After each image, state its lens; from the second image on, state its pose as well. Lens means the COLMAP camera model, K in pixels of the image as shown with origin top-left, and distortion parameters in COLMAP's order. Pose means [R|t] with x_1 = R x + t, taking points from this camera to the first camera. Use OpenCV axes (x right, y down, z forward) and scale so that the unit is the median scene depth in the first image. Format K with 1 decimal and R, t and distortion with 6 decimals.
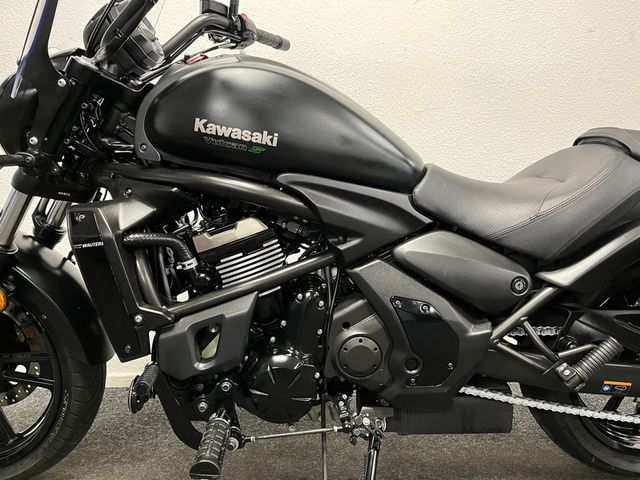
lens RADIAL K [[480.0, 0, 320.0], [0, 480.0, 240.0], [0, 0, 1]] dist [0.066468, -0.094334]
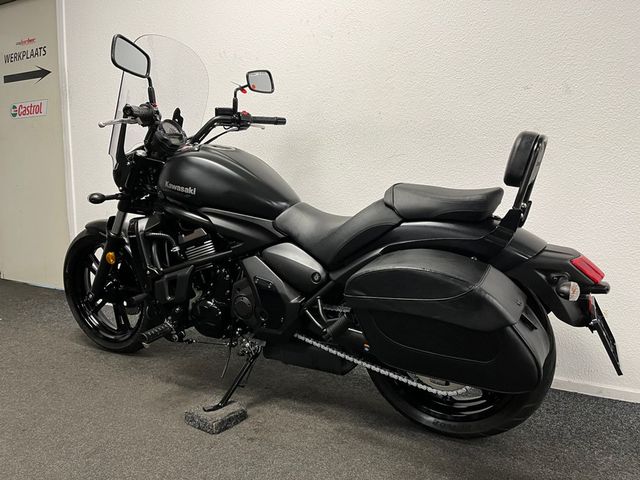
lens RADIAL K [[480.0, 0, 320.0], [0, 480.0, 240.0], [0, 0, 1]] dist [0.066468, -0.094334]
pose [[0.871149, 0.072333, -0.485661, 1.218051], [-0.076636, 0.996998, 0.011025, -0.056537], [0.485001, 0.027614, 0.874078, -0.469722]]
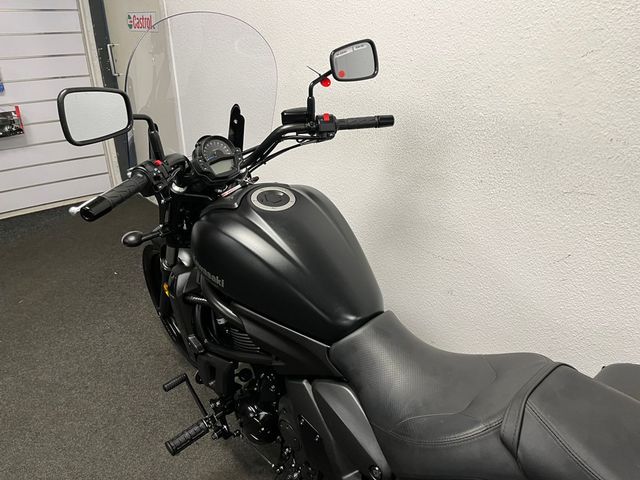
lens RADIAL K [[480.0, 0, 320.0], [0, 480.0, 240.0], [0, 0, 1]] dist [0.066468, -0.094334]
pose [[0.649861, 0.319410, -0.689679, 0.892847], [-0.097983, 0.935045, 0.340720, -0.728373], [0.753711, -0.153844, 0.638946, 0.293464]]
